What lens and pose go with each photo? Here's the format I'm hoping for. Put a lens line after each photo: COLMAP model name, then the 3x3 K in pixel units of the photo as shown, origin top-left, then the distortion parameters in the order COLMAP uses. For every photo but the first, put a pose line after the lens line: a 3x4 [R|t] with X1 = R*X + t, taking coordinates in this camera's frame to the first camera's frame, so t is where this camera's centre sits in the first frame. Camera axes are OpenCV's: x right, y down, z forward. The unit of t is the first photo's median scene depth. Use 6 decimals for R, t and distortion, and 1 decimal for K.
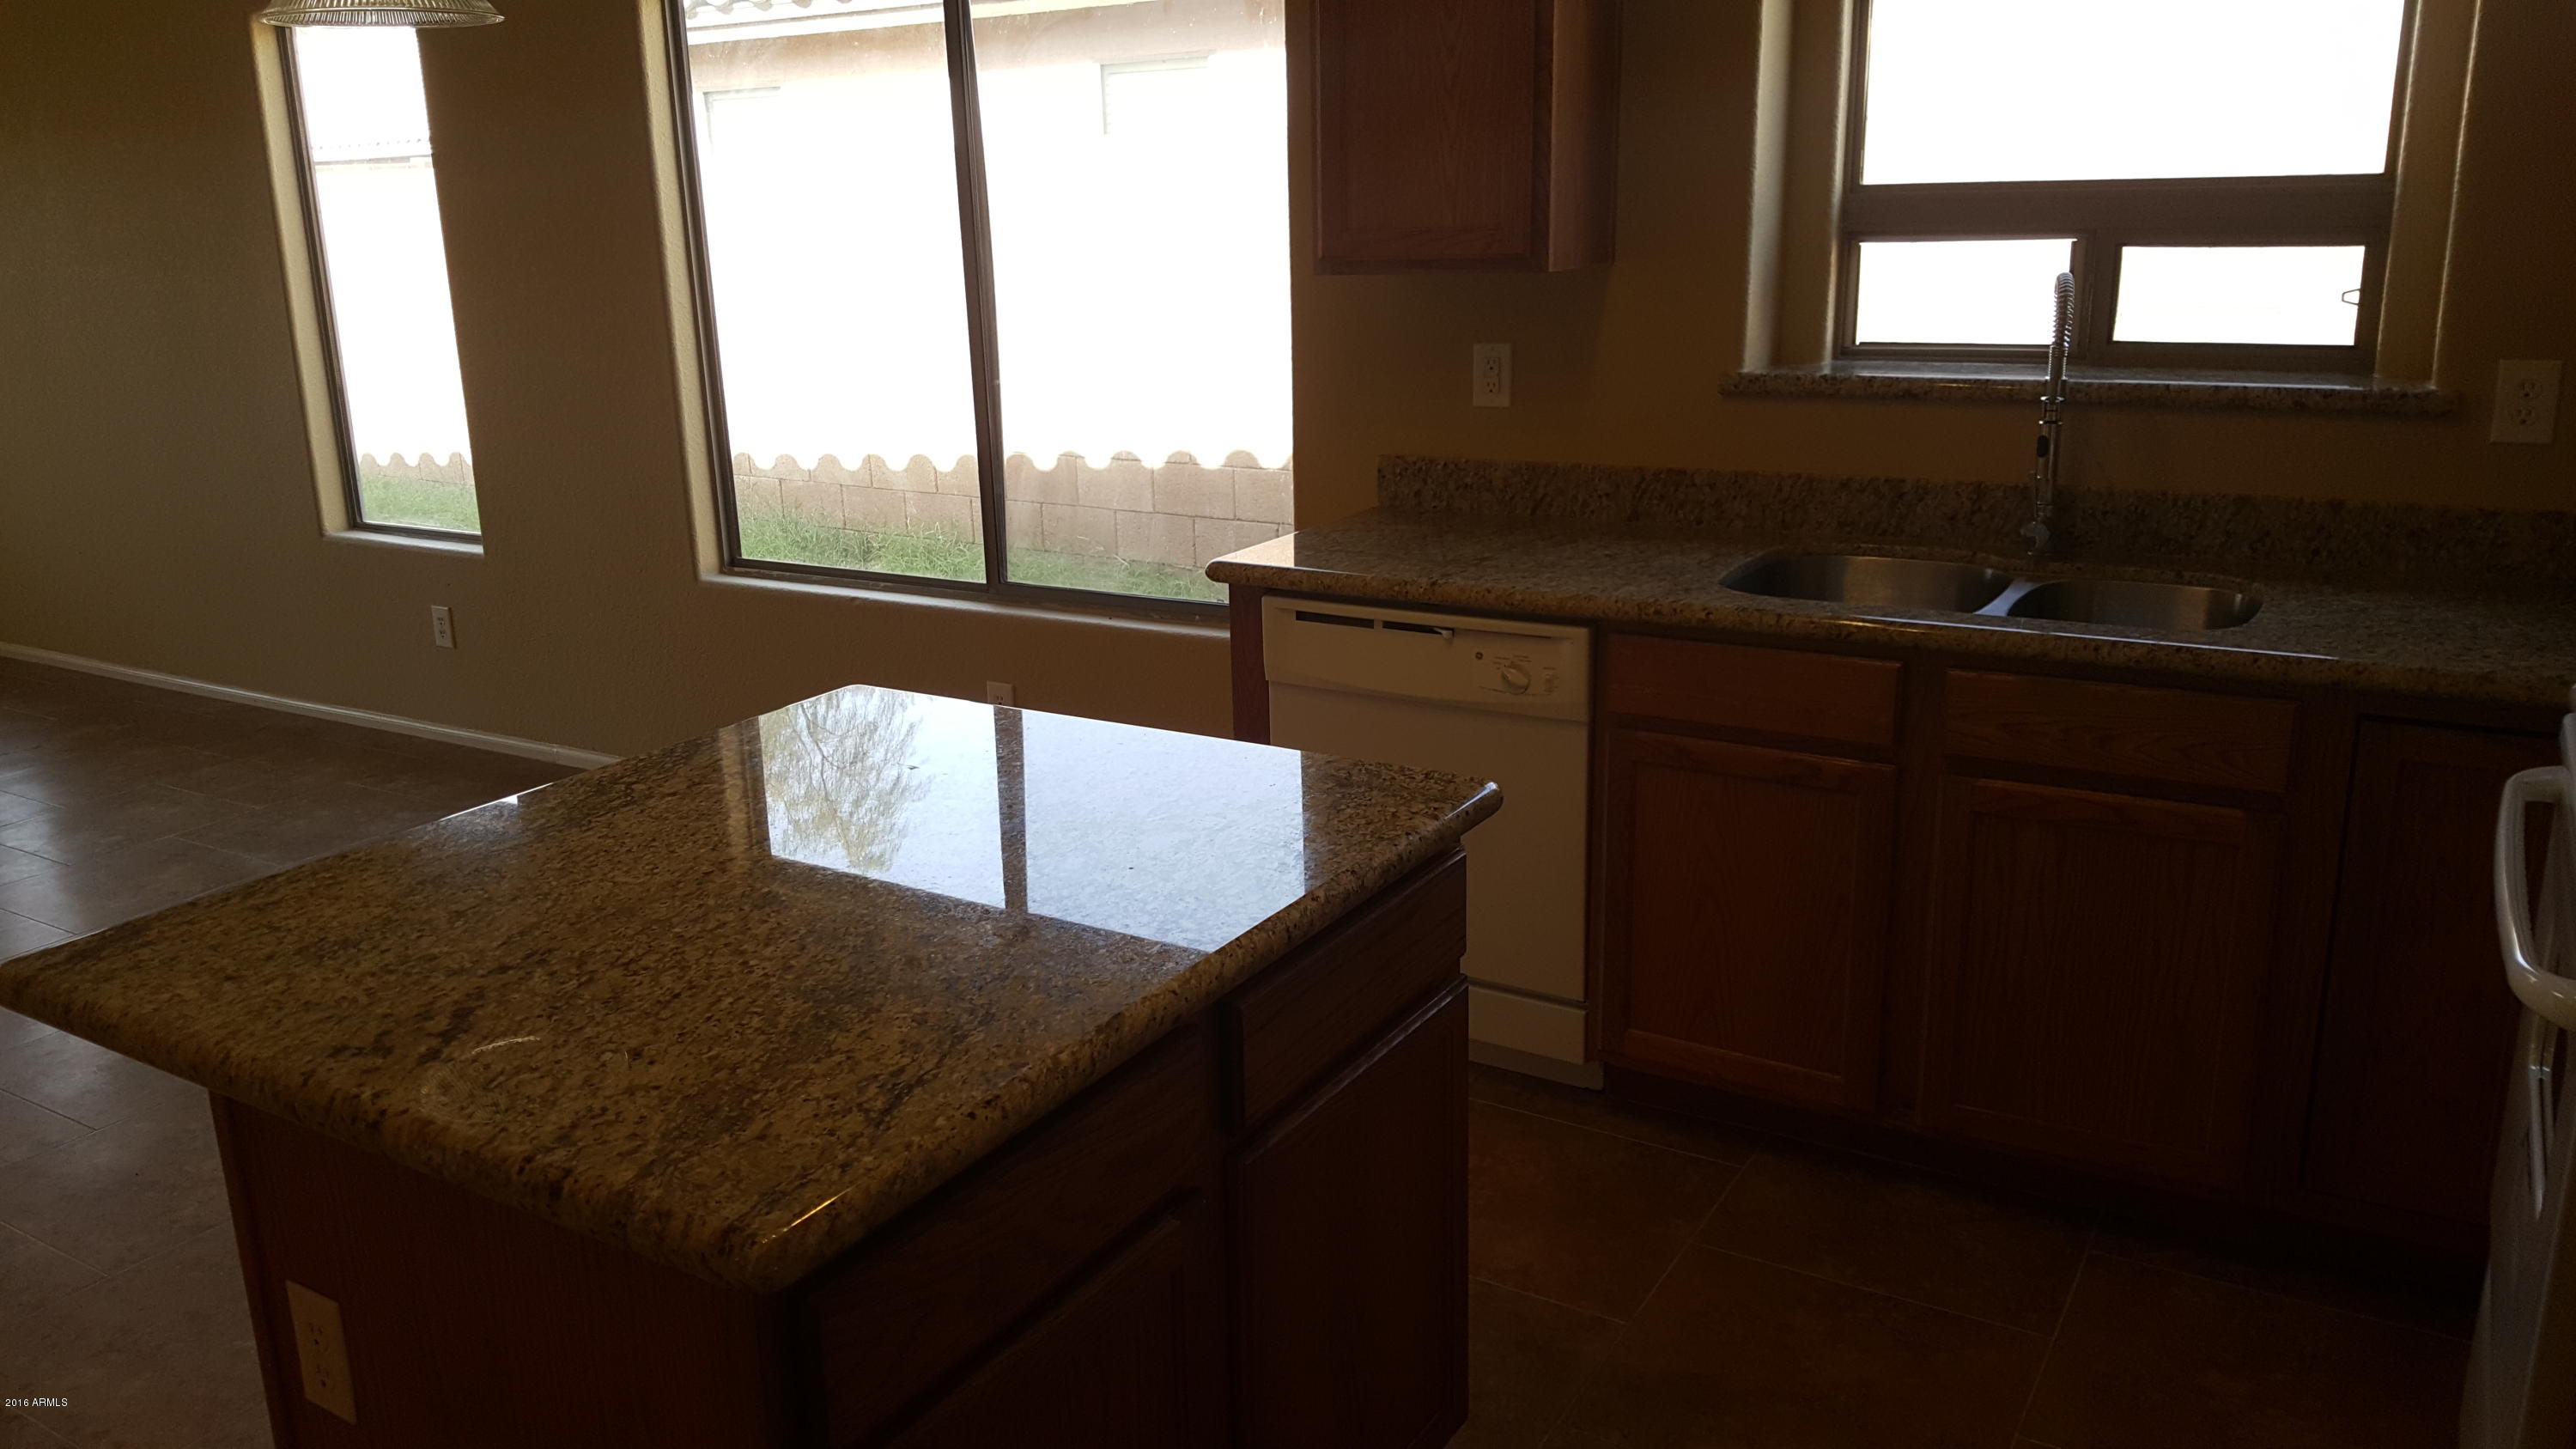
lens RADIAL K [[1916.1, 0, 1210.9], [0, 1916.1, 720.0], [0, 0, 1]] dist [0.115259, -0.194901]
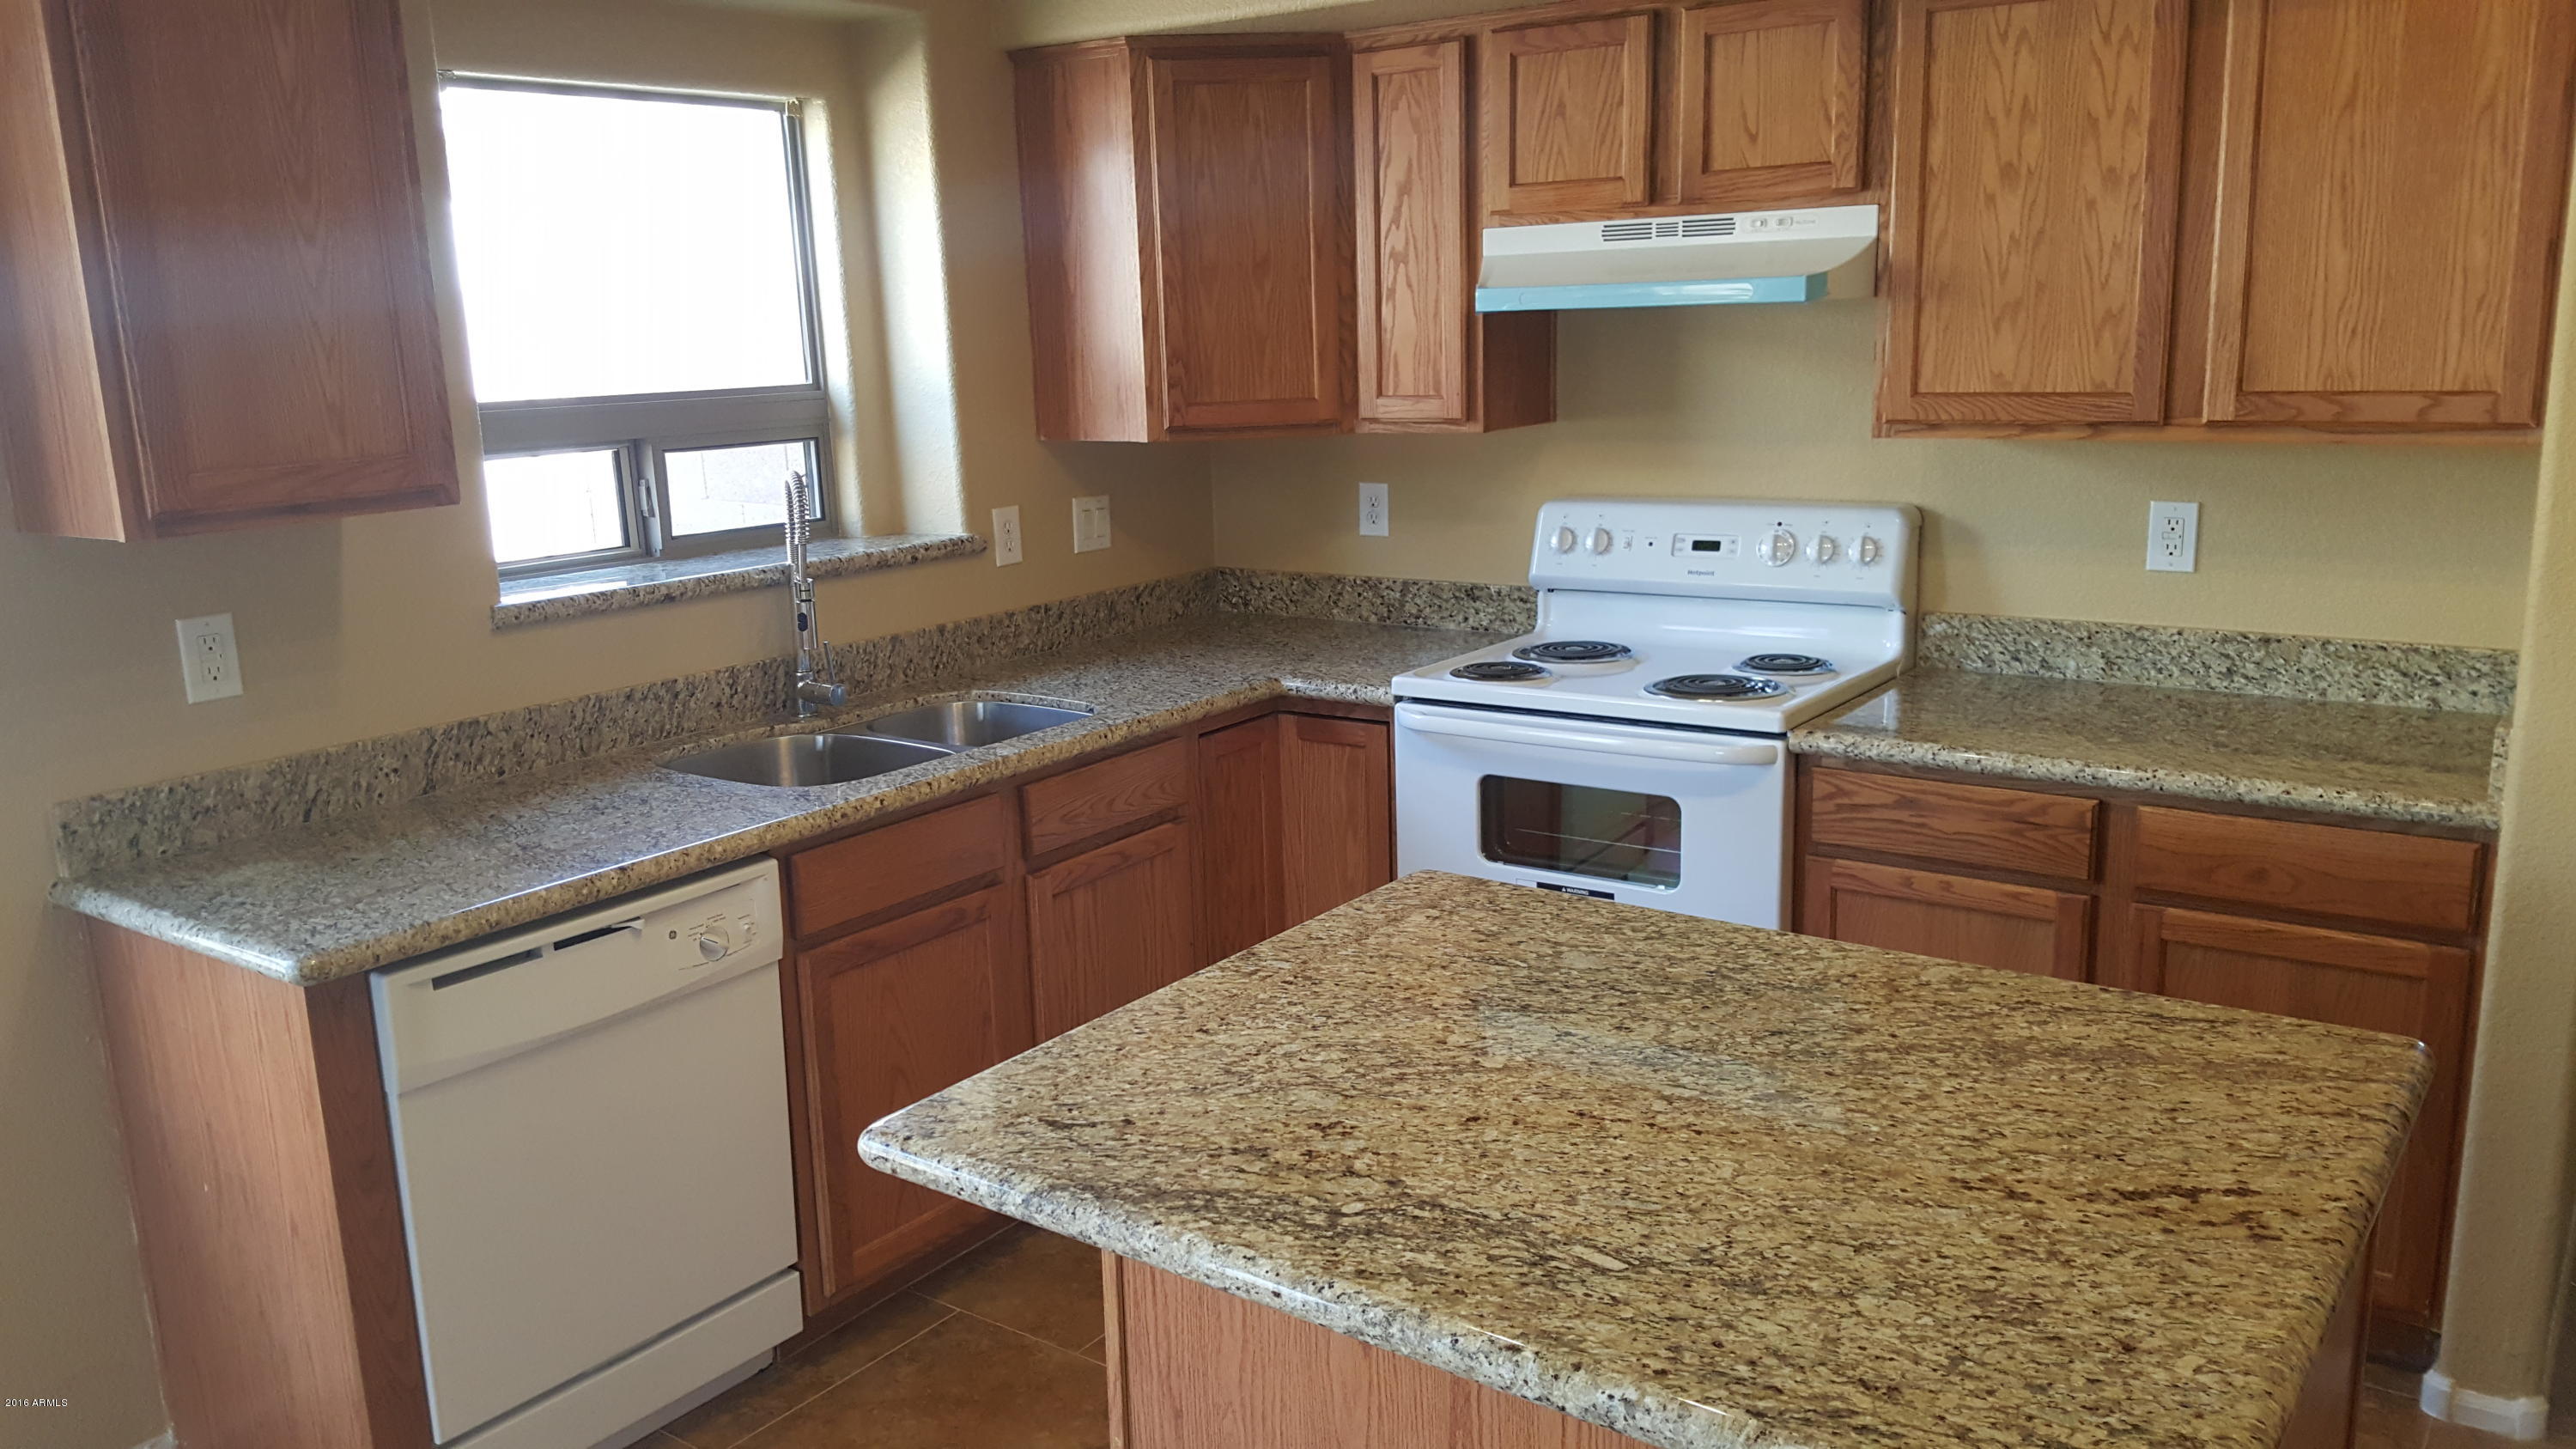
lens RADIAL K [[1936.1, 0, 1236.4], [0, 1936.1, 743.4], [0, 0, 1]] dist [0.156544, -0.326436]
pose [[0.075056, -0.187170, 0.979456, -0.656546], [0.297748, 0.941625, 0.157124, -0.170347], [-0.951689, 0.279838, 0.126404, 0.610723]]
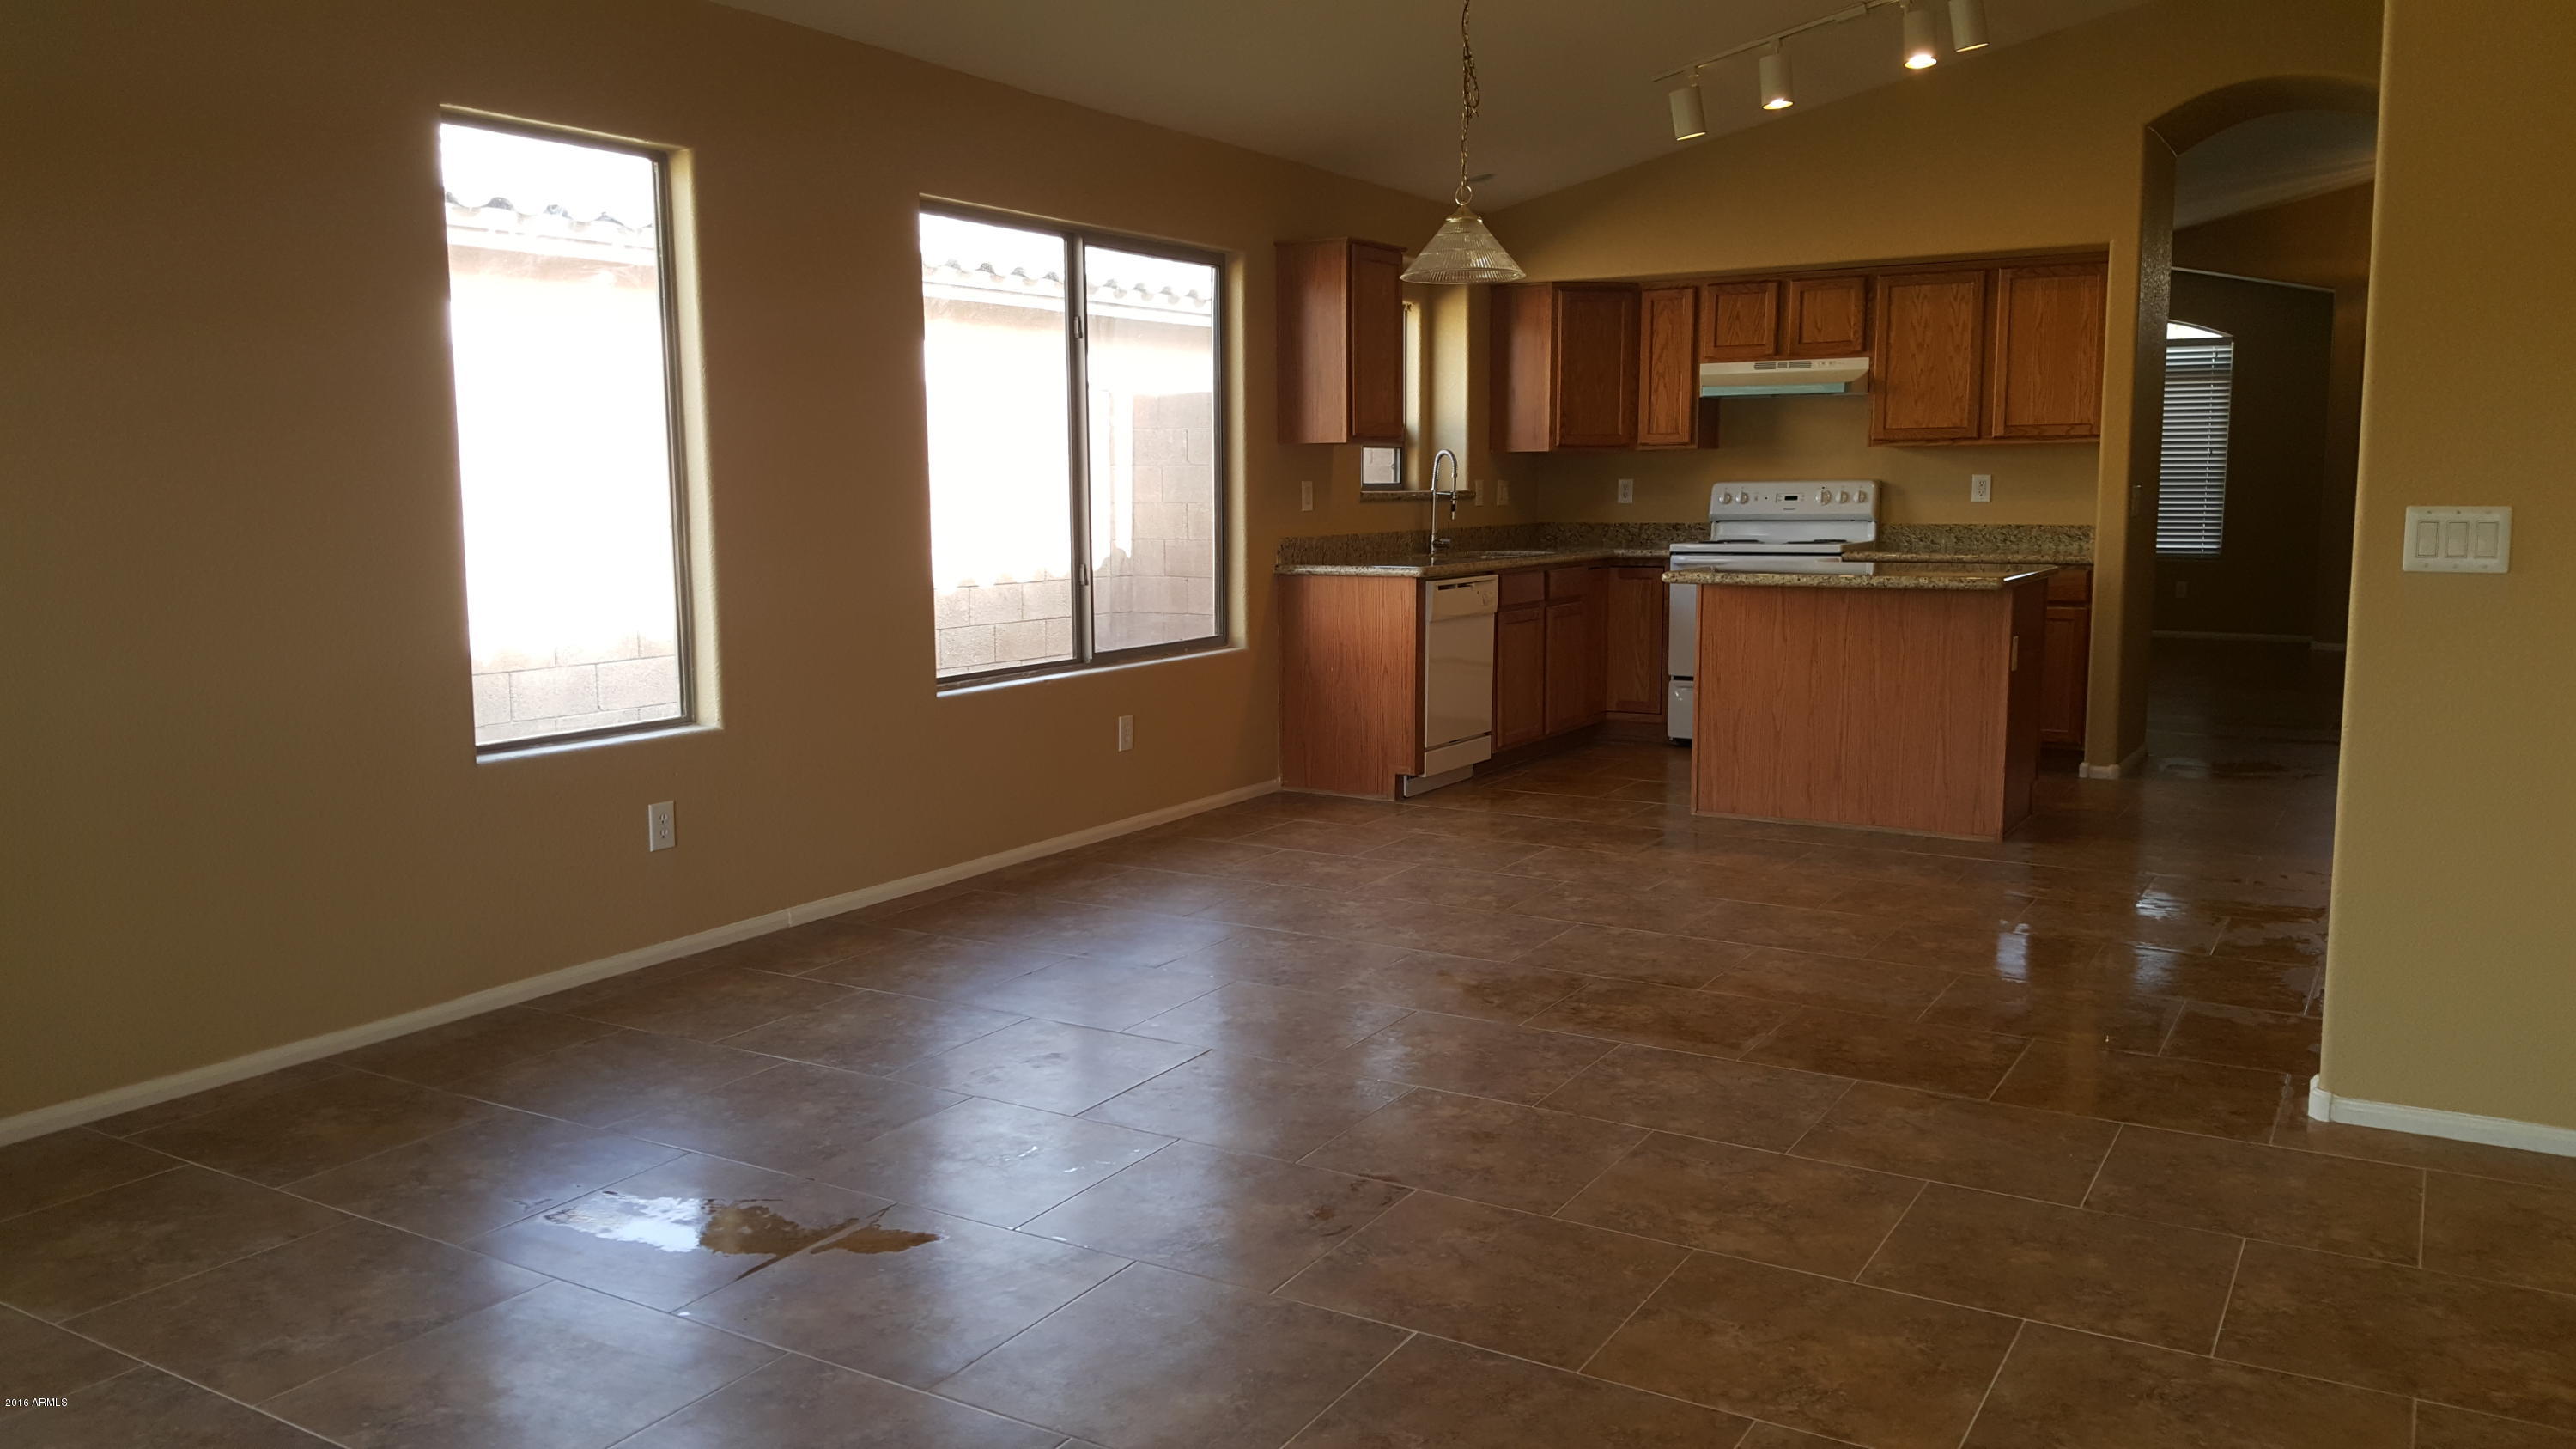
lens RADIAL K [[1971.0, 0, 1228.1], [0, 1971.0, 730.2], [0, 0, 1]] dist [0.125430, -0.283025]
pose [[-0.012872, -0.093041, 0.995579, -2.302175], [0.275607, 0.956763, 0.092977, -0.181122], [-0.961184, 0.275585, 0.013327, 1.282539]]
